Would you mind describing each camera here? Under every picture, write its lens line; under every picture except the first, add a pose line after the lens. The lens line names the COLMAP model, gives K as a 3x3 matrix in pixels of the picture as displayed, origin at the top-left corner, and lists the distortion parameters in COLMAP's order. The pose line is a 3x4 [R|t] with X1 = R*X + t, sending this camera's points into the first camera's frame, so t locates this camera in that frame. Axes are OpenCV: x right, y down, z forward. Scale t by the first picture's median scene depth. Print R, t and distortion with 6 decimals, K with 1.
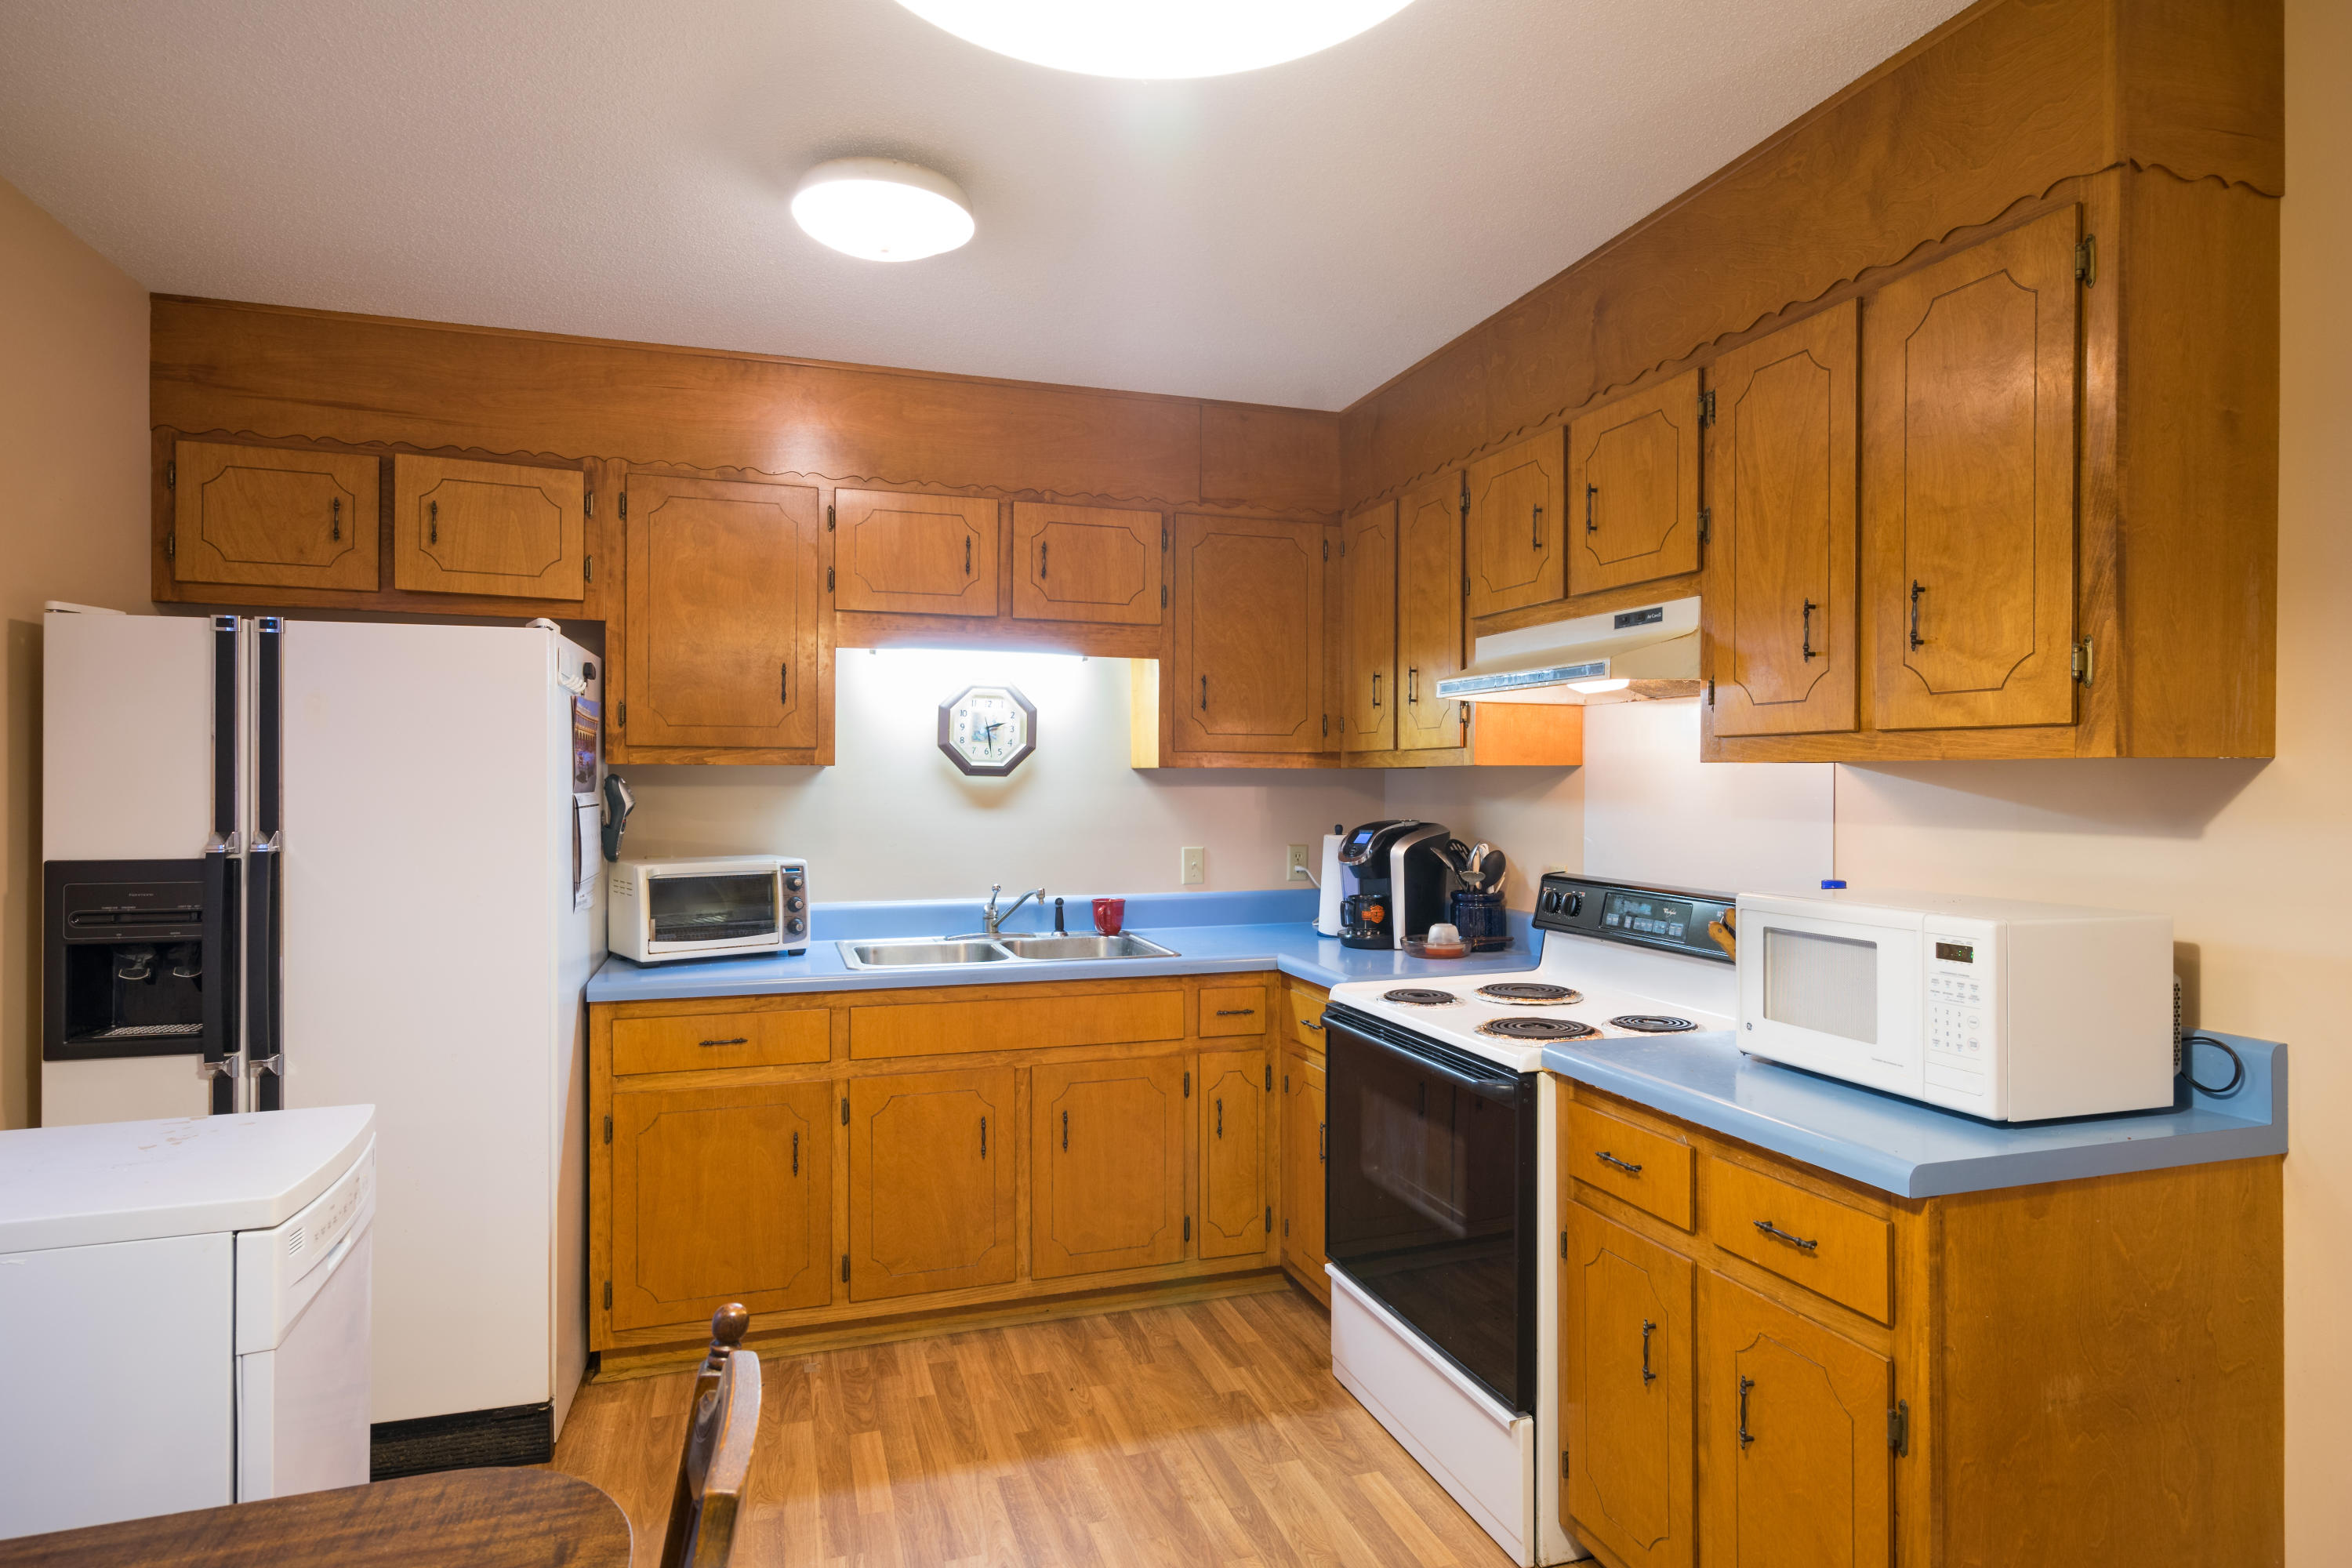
lens RADIAL K [[1267.2, 0, 1179.5], [0, 1267.2, 784.2], [0, 0, 1]] dist [0.005112, -0.000085]
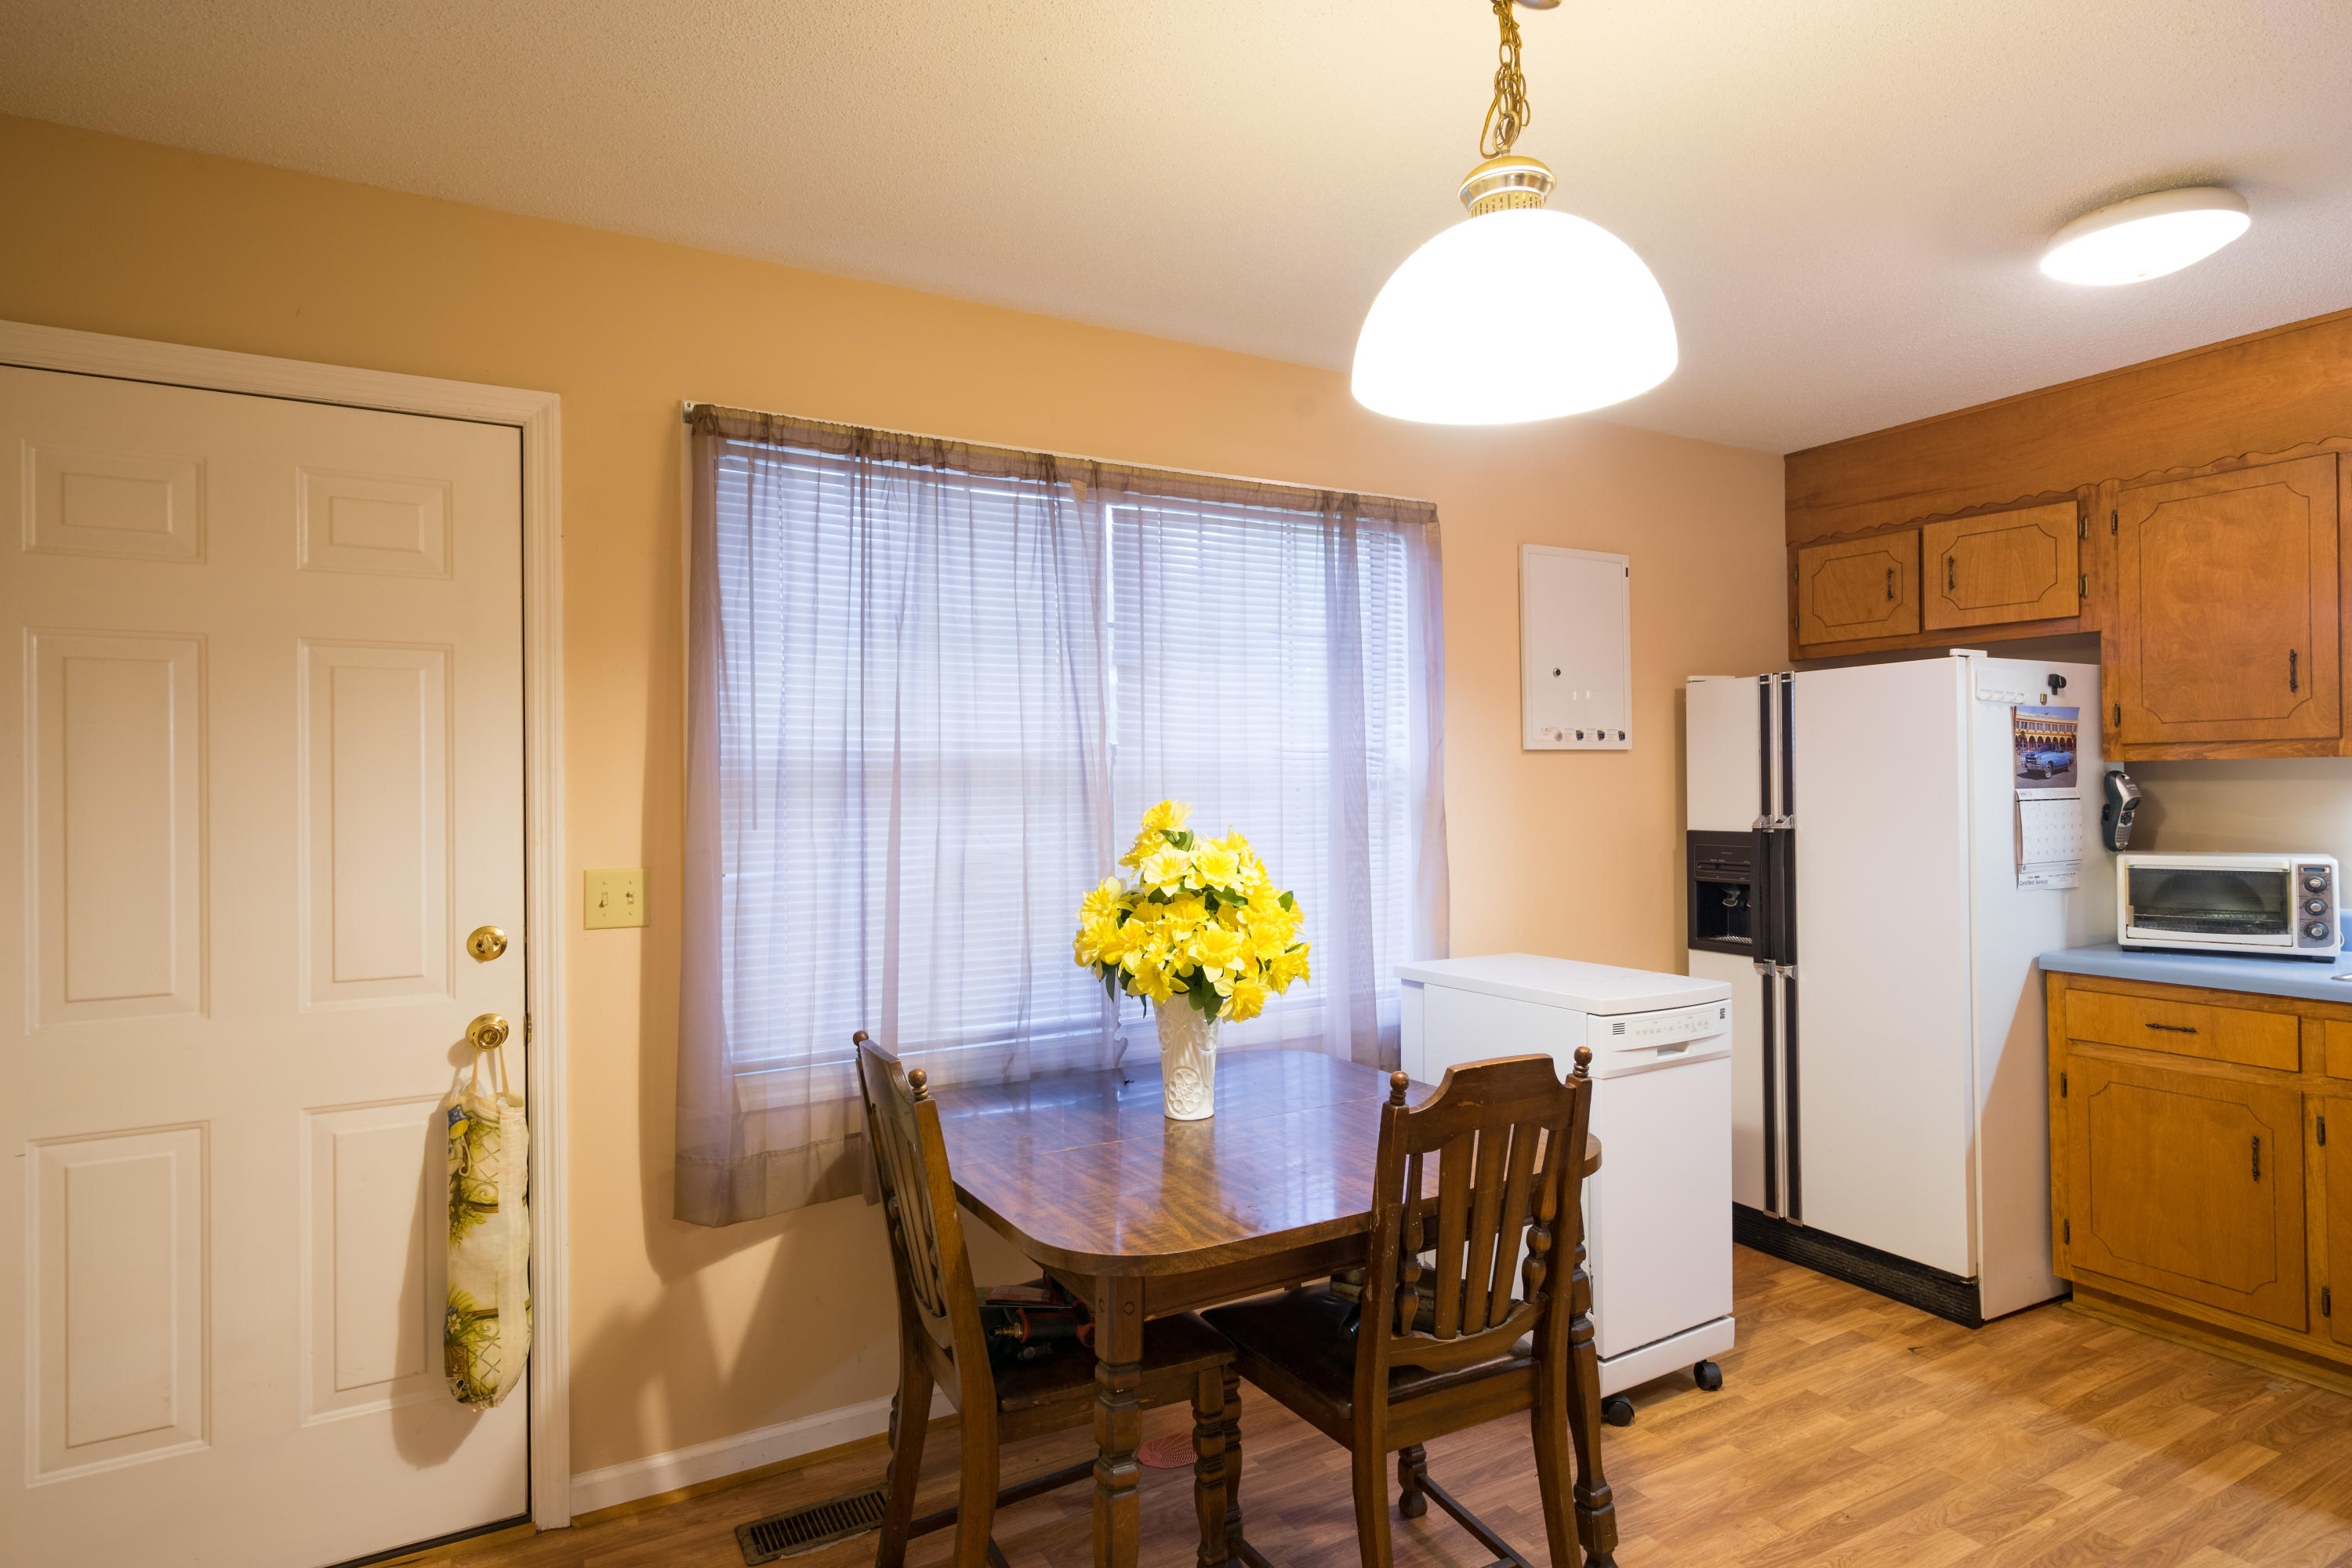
lens RADIAL K [[1277.5, 0, 1181.7], [0, 1277.5, 785.5], [0, 0, 1]] dist [-0.006489, -0.000785]
pose [[0.204029, -0.008309, -0.978930, 0.489105], [0.008921, 0.999938, -0.006627, 0.005120], [0.978924, -0.007381, 0.204091, -0.001492]]
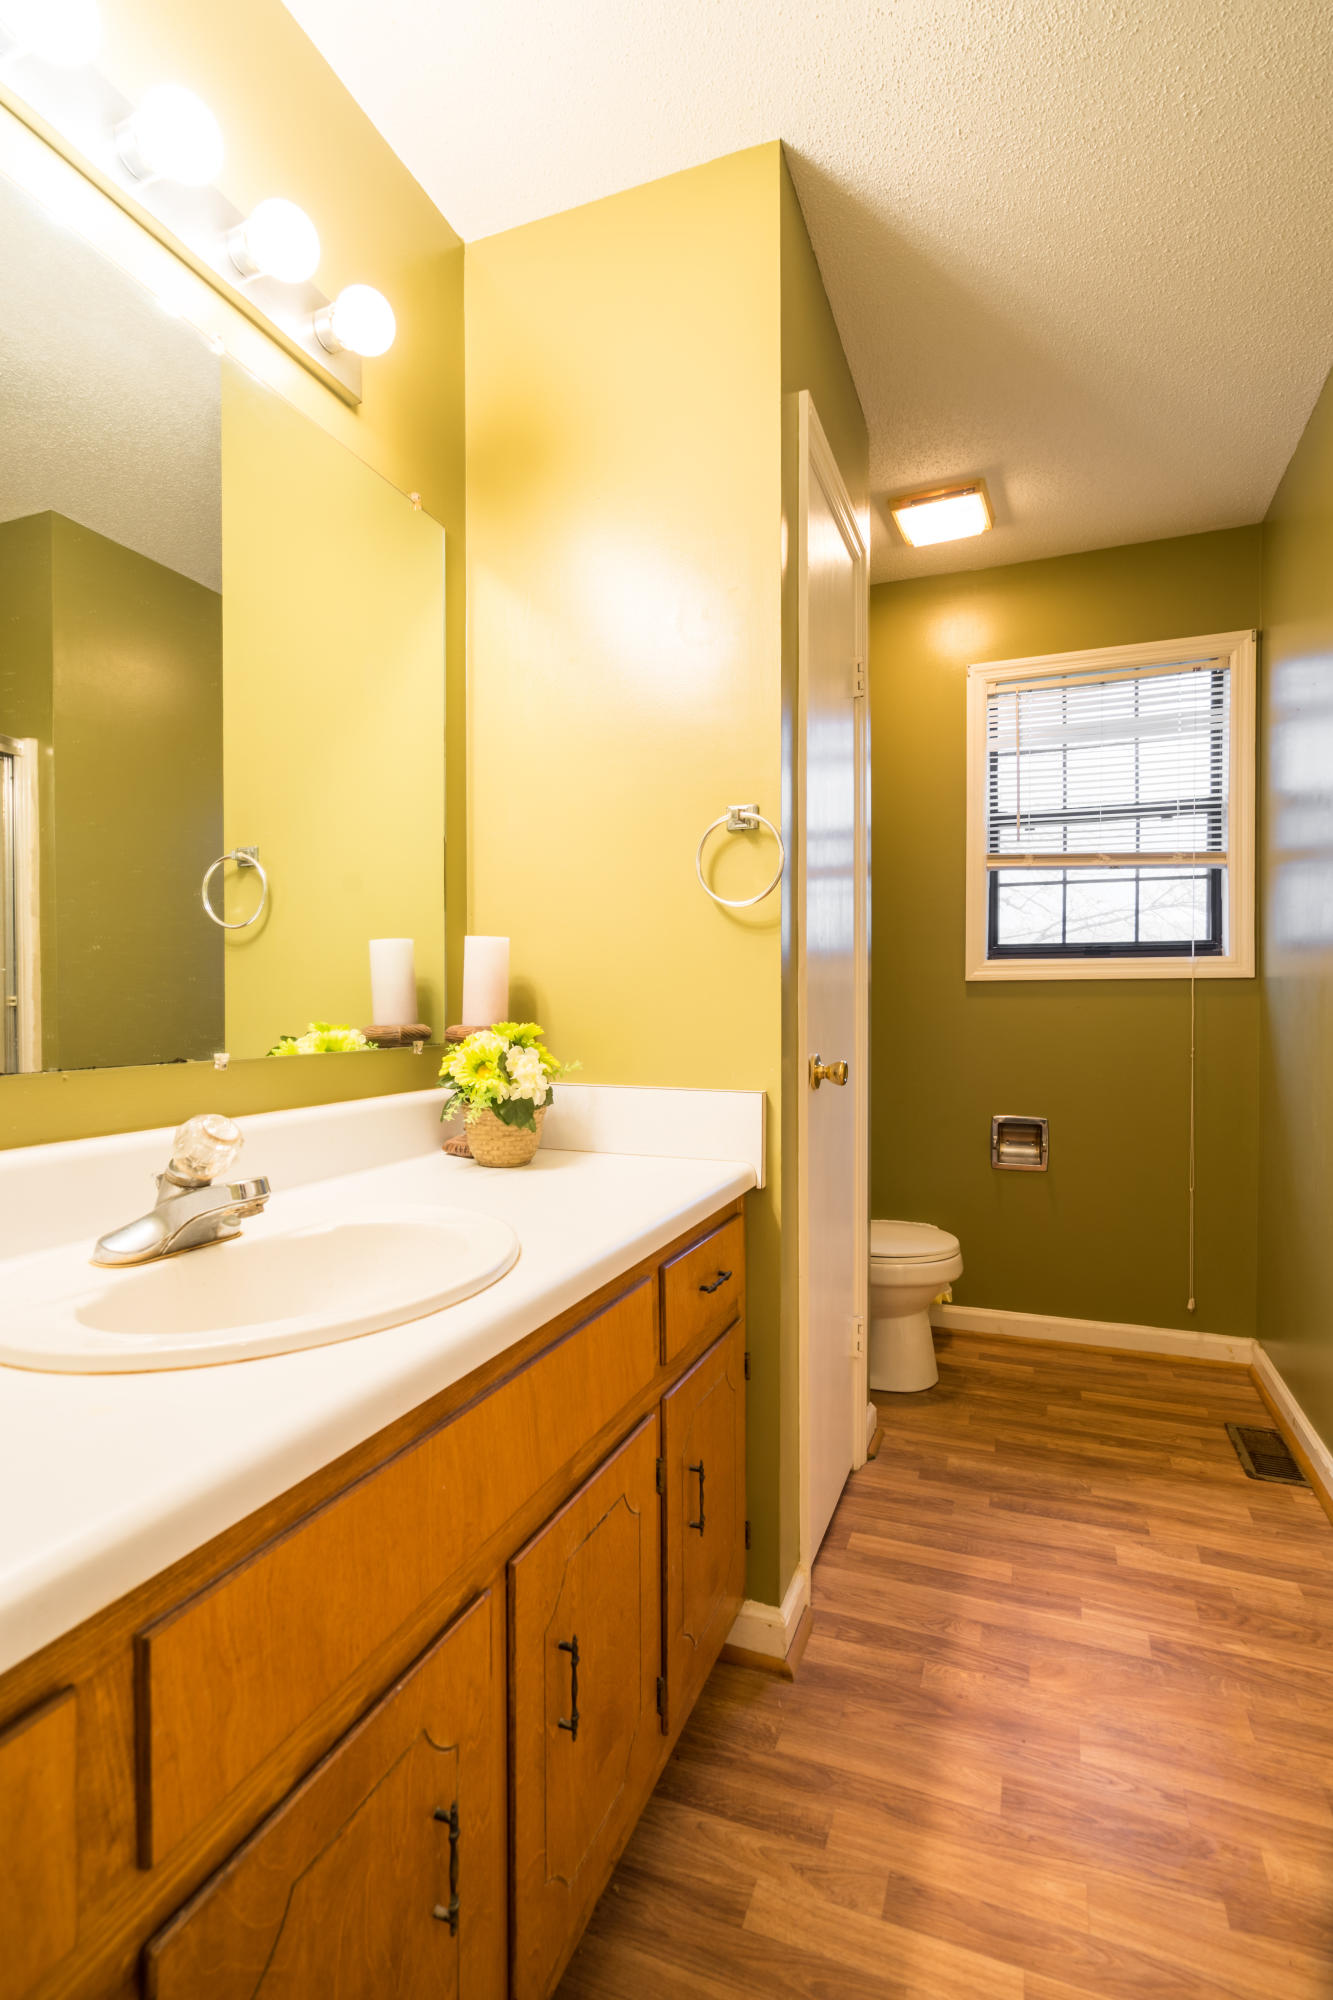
lens RADIAL K [[920.2, 0, 670.1], [0, 920.2, 1001.8], [0, 0, 1]] dist [0.001726, 0.000220]
pose [[0.632311, -0.003173, 0.774709, -0.818652], [-0.003040, 0.999974, 0.006577, 0.079001], [-0.774709, -0.006514, 0.632284, 0.603058]]
